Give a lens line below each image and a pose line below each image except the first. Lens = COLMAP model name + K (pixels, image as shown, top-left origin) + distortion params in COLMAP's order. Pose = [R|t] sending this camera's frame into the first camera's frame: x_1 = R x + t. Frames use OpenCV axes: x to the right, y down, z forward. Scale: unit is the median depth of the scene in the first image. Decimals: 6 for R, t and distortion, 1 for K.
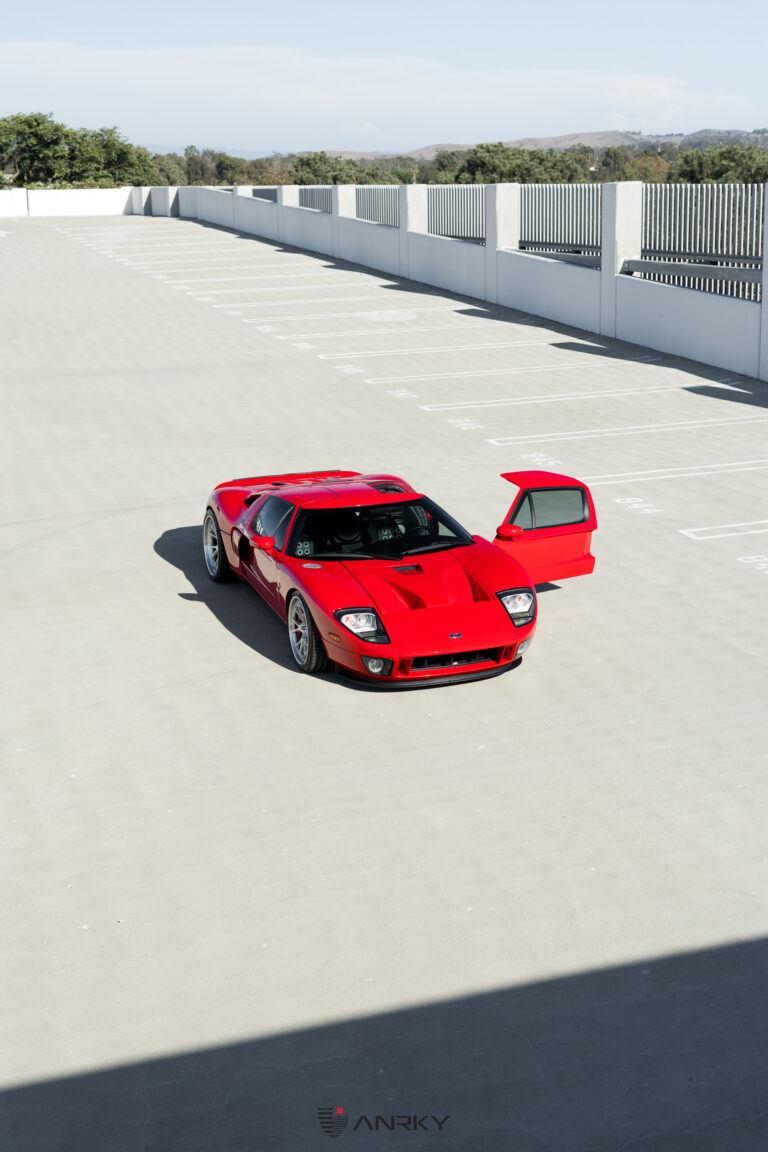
lens RADIAL K [[1645.5, 0, 380.3], [0, 1645.5, 567.7], [0, 0, 1]] dist [0.003313, 0.000000]
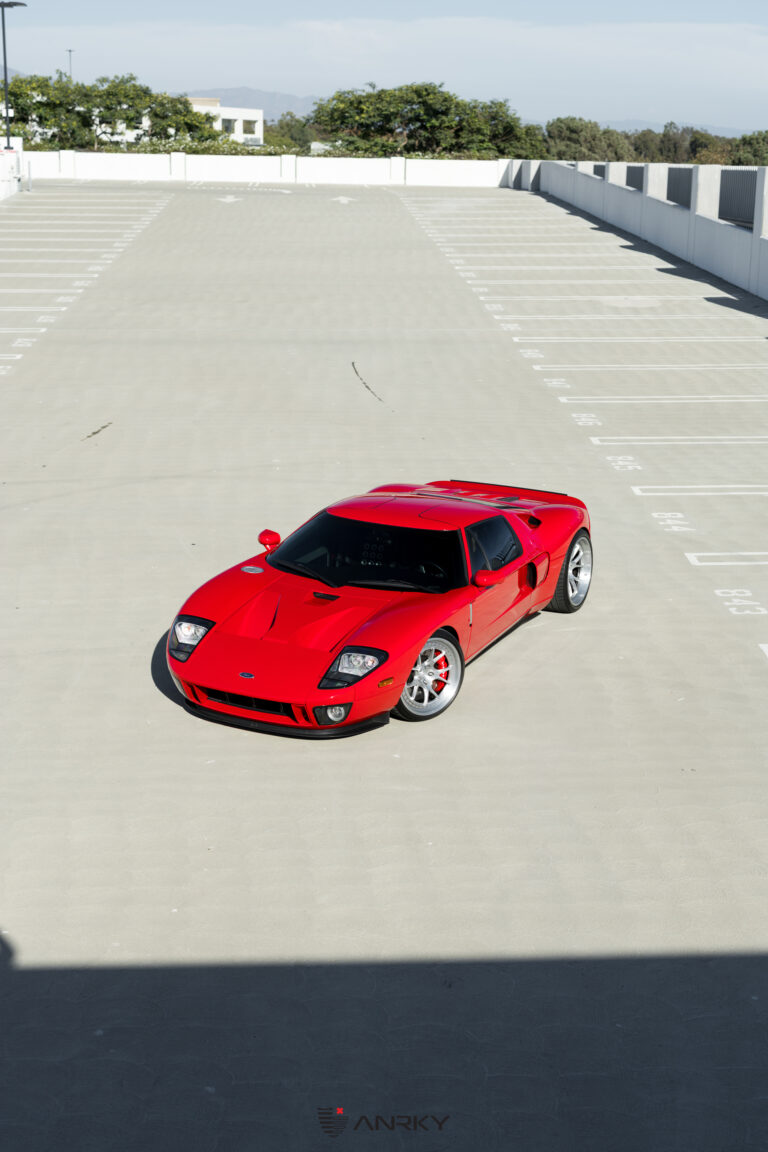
lens RADIAL K [[1645.5, 0, 372.5], [0, 1645.5, 564.3], [0, 0, 1]] dist [0.003313, 0.000000]
pose [[0.958774, 0.099709, -0.266101, 0.087156], [-0.096448, 0.995016, 0.025331, -0.007737], [0.267300, 0.001378, 0.963612, 0.029372]]
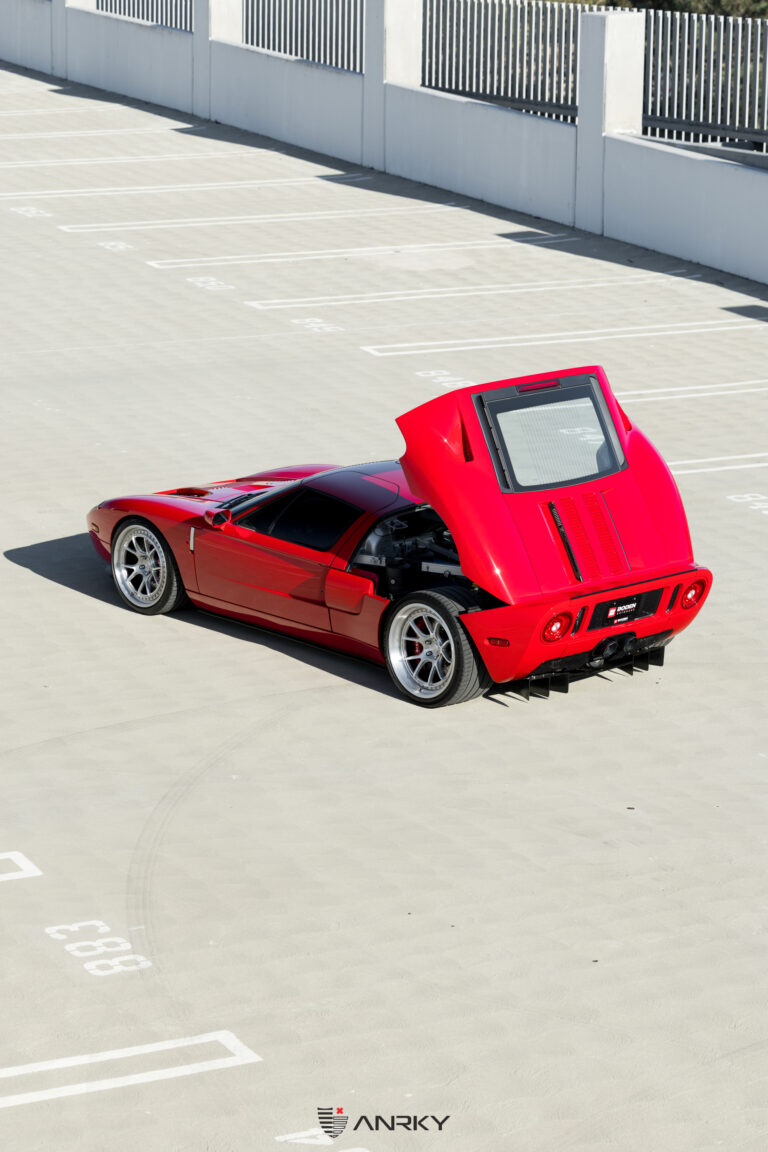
lens RADIAL K [[3262.7, 0, 387.3], [0, 3262.7, 573.9], [0, 0, 1]] dist [0.036166, 0.000000]
pose [[0.989982, -0.000636, 0.141191, -0.103794], [0.003733, 0.999758, -0.021670, -0.018320], [-0.141144, 0.021980, 0.989745, -0.031468]]
